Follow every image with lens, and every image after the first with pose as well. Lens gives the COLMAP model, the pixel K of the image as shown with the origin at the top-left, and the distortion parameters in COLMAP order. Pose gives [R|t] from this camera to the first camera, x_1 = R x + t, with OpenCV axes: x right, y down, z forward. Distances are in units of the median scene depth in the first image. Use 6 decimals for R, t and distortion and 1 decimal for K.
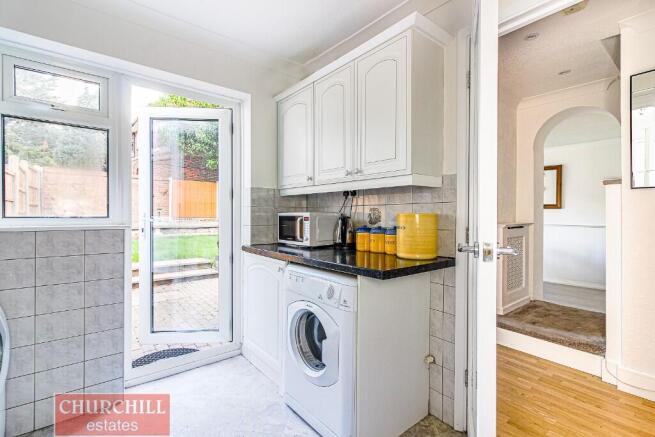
lens RADIAL K [[305.5, 0, 324.5], [0, 305.5, 217.3], [0, 0, 1]] dist [0.000864, 0.000174]
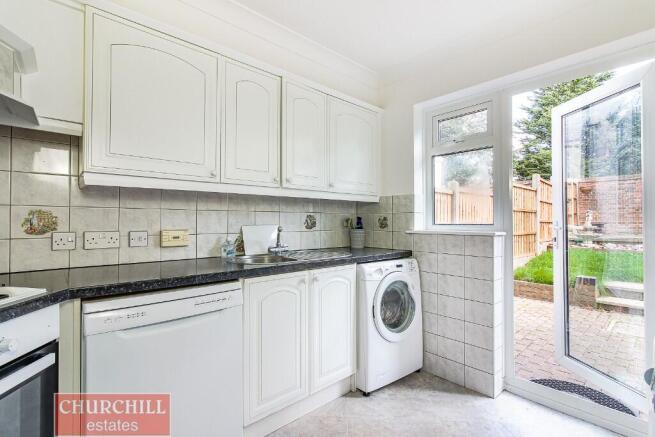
lens RADIAL K [[305.5, 0, 324.5], [0, 305.5, 217.3], [0, 0, 1]] dist [0.000864, 0.000174]
pose [[0.043675, -0.013654, -0.998952, 0.288290], [-0.011821, 0.999830, -0.014183, -0.003261], [0.998976, 0.012429, 0.043507, 0.265652]]
